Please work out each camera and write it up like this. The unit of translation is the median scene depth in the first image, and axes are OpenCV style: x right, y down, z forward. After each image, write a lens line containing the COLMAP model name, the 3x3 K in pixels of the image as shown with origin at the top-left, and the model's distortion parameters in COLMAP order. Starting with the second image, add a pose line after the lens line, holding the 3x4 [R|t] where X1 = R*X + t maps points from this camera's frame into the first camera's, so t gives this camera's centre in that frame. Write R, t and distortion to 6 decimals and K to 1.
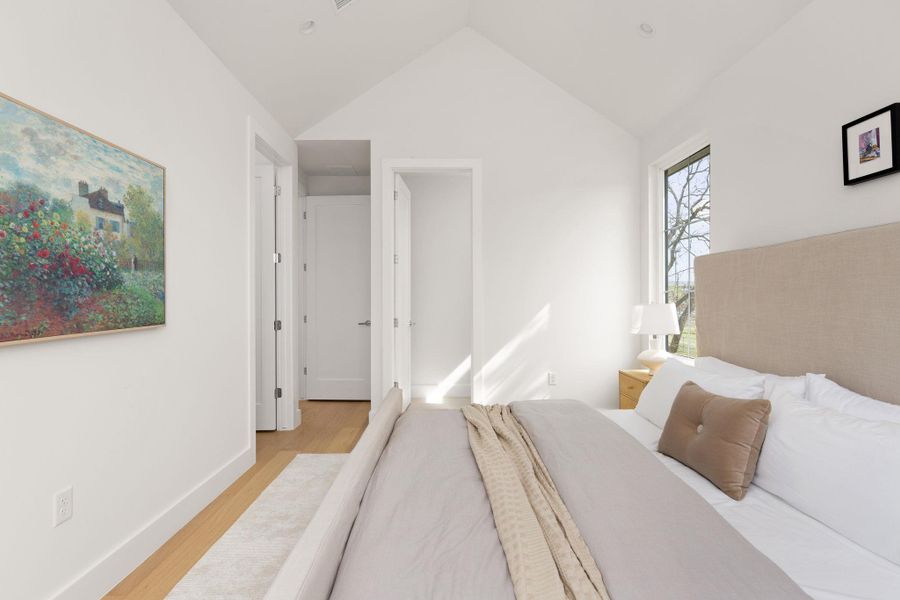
lens RADIAL K [[417.1, 0, 453.6], [0, 417.1, 299.4], [0, 0, 1]] dist [0.000453, 0.000152]
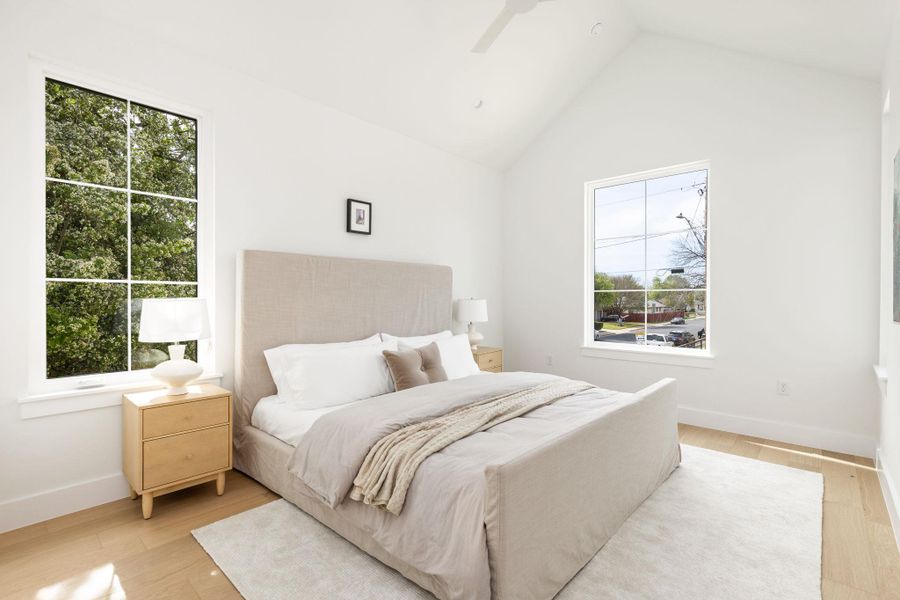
lens RADIAL K [[417.1, 0, 453.6], [0, 417.1, 299.4], [0, 0, 1]] dist [0.000453, 0.000152]
pose [[-0.724363, -0.005330, 0.689398, -0.661707], [-0.005322, 0.999984, 0.002139, 0.013453], [-0.689398, -0.002120, -0.724379, 2.072244]]
